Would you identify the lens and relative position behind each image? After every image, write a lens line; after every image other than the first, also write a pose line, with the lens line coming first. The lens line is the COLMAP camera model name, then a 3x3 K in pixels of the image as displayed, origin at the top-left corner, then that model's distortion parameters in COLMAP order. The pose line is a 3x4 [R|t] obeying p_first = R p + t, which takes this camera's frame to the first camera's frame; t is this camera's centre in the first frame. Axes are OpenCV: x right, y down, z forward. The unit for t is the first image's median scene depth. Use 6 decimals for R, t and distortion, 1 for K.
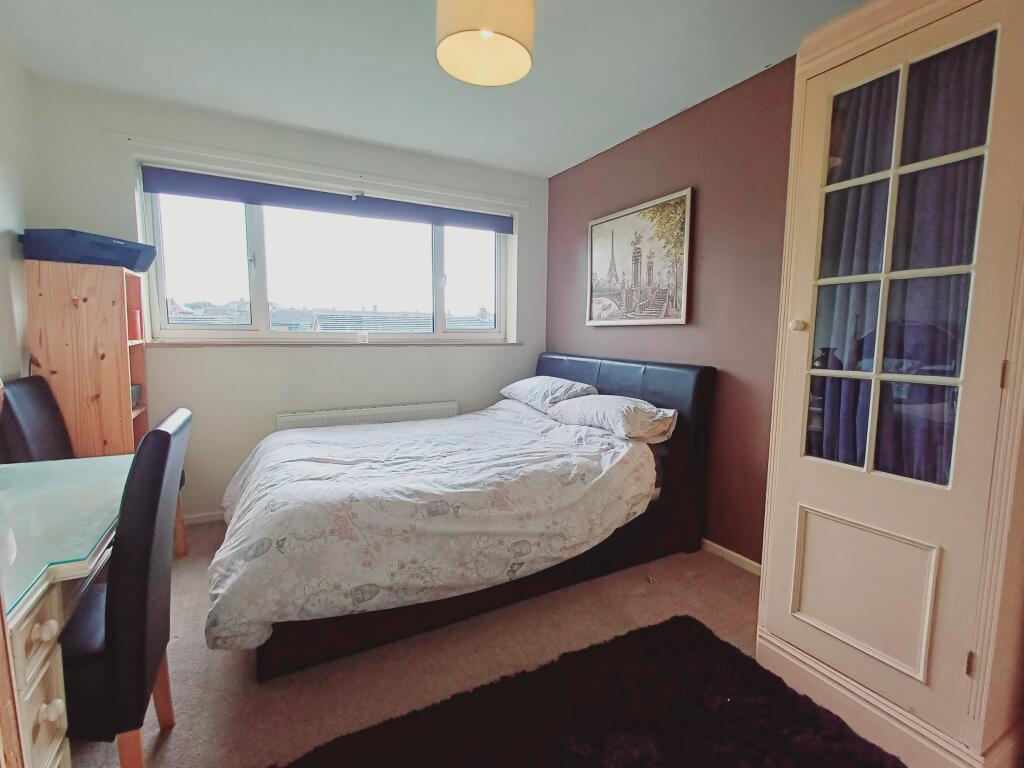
lens RADIAL K [[466.3, 0, 515.2], [0, 466.3, 383.3], [0, 0, 1]] dist [0.001543, 0.002314]
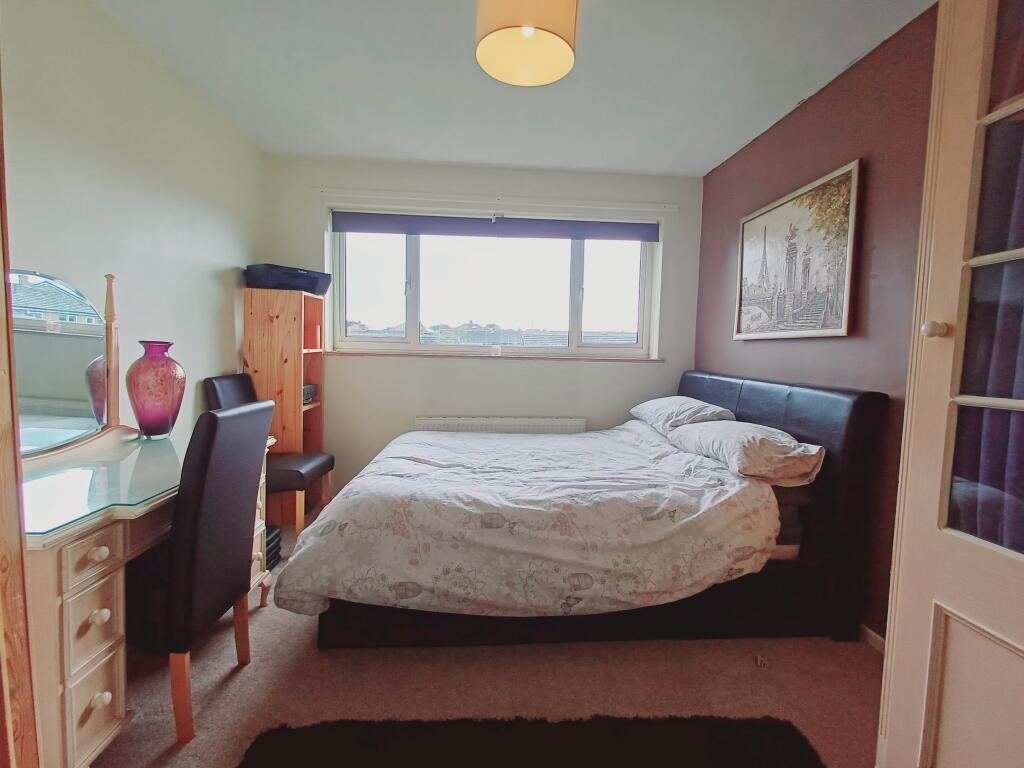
lens RADIAL K [[466.3, 0, 511.4], [0, 466.3, 382.0], [0, 0, 1]] dist [0.001543, 0.002314]
pose [[0.908064, 0.040360, -0.416882, 0.220831], [-0.058678, 0.997789, -0.031214, 0.005246], [0.414701, 0.052806, 0.908424, 0.095033]]
